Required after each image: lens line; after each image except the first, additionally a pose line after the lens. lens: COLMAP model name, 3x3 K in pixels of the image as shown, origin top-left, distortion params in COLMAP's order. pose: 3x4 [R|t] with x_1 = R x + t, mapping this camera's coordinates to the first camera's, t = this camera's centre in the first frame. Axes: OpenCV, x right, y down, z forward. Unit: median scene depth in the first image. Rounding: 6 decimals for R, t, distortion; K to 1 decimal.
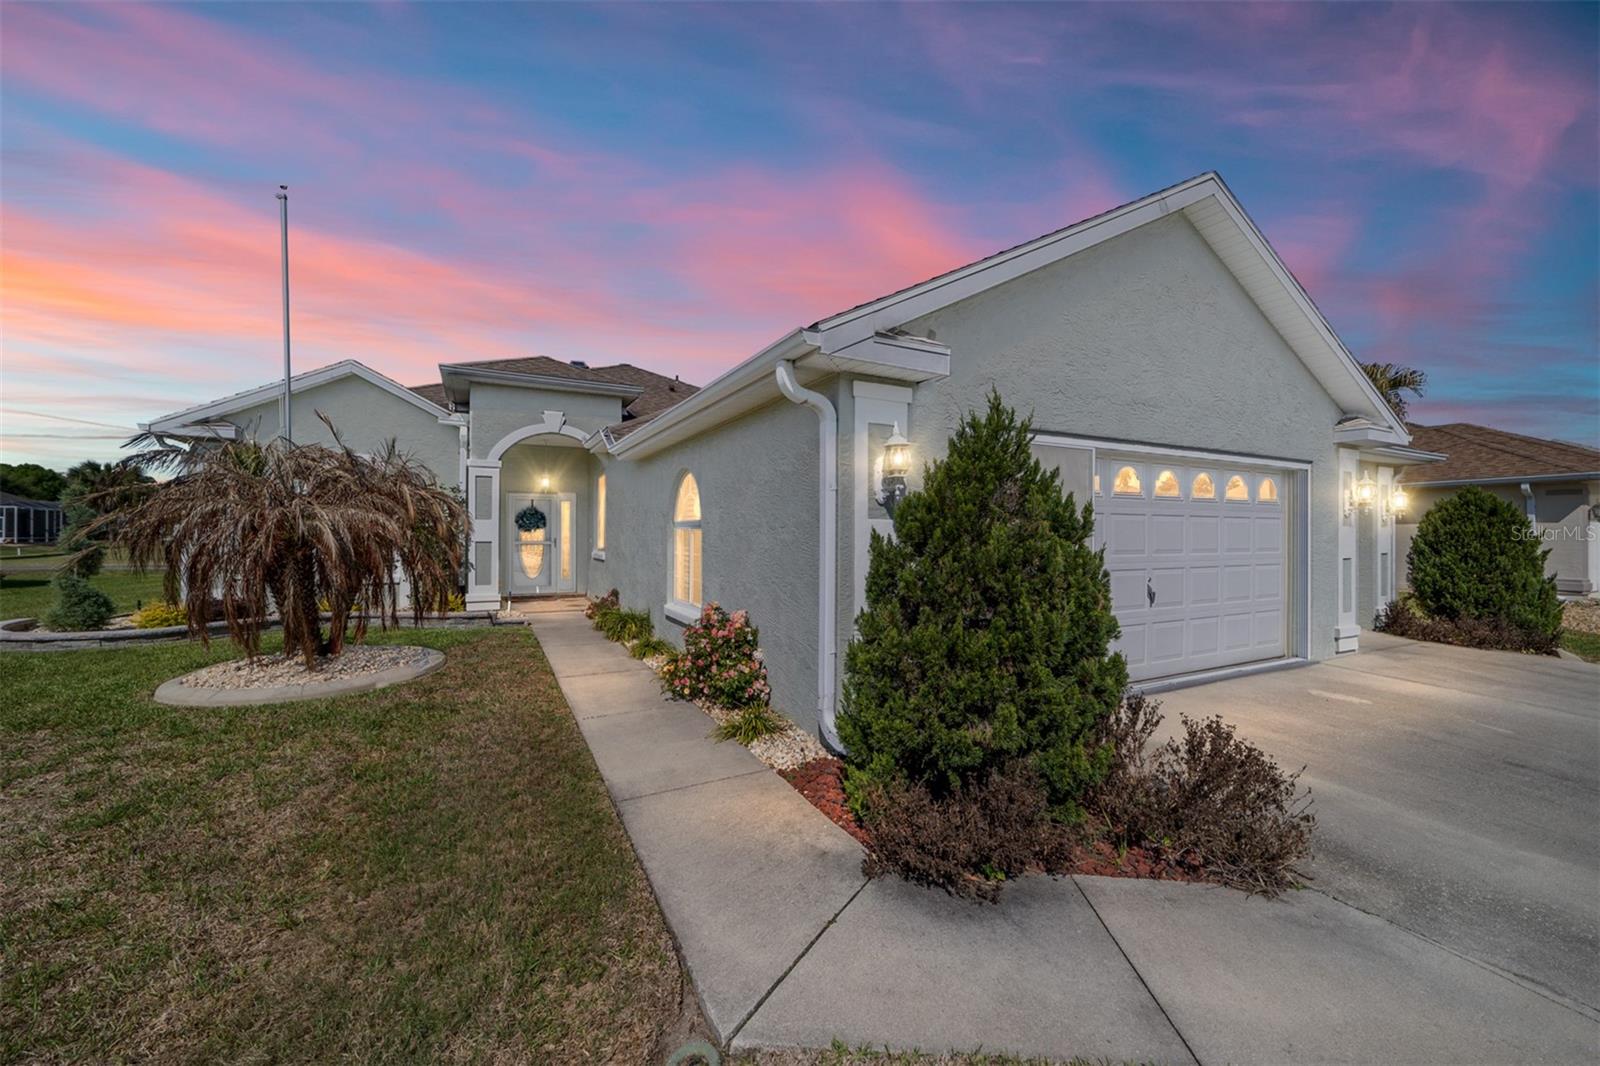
lens RADIAL K [[614.6, 0, 805.9], [0, 614.6, 525.6], [0, 0, 1]] dist [-0.011274, 0.005586]
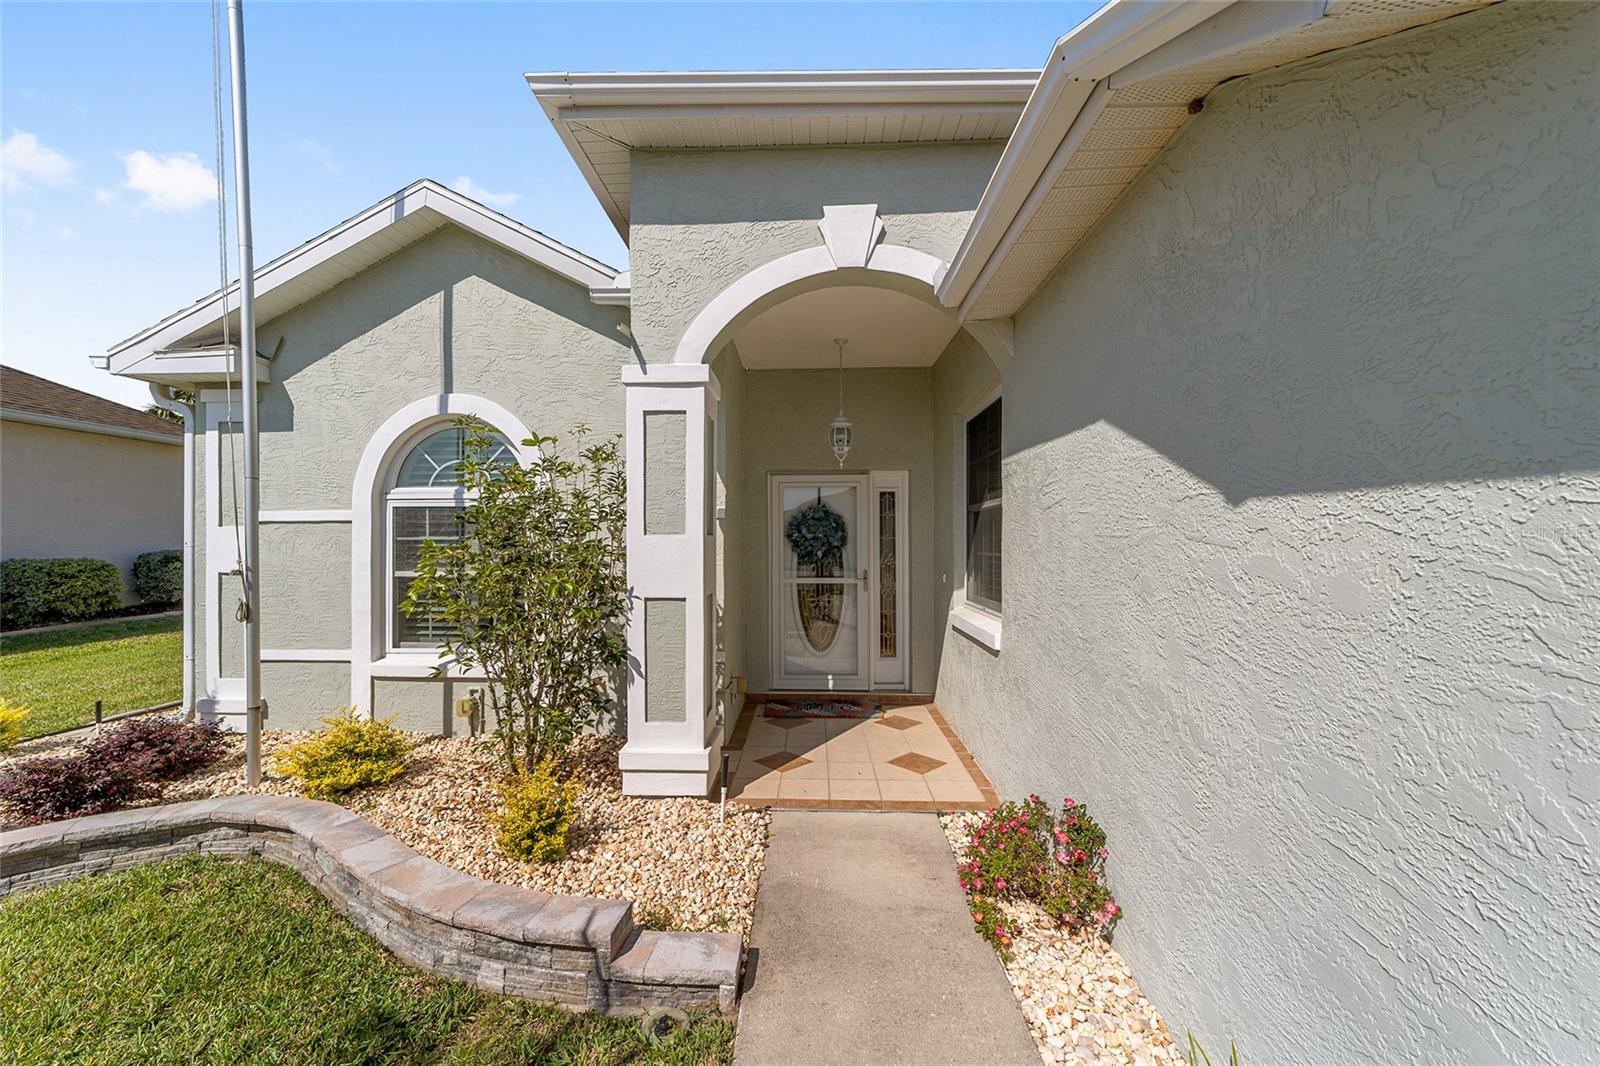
lens RADIAL K [[614.6, 0, 803.0], [0, 614.6, 530.6], [0, 0, 1]] dist [-0.011274, 0.005586]
pose [[0.878423, -0.008473, -0.477809, -0.291617], [0.012838, 0.999900, 0.005872, -0.013343], [0.477711, -0.011292, 0.878444, 0.736534]]
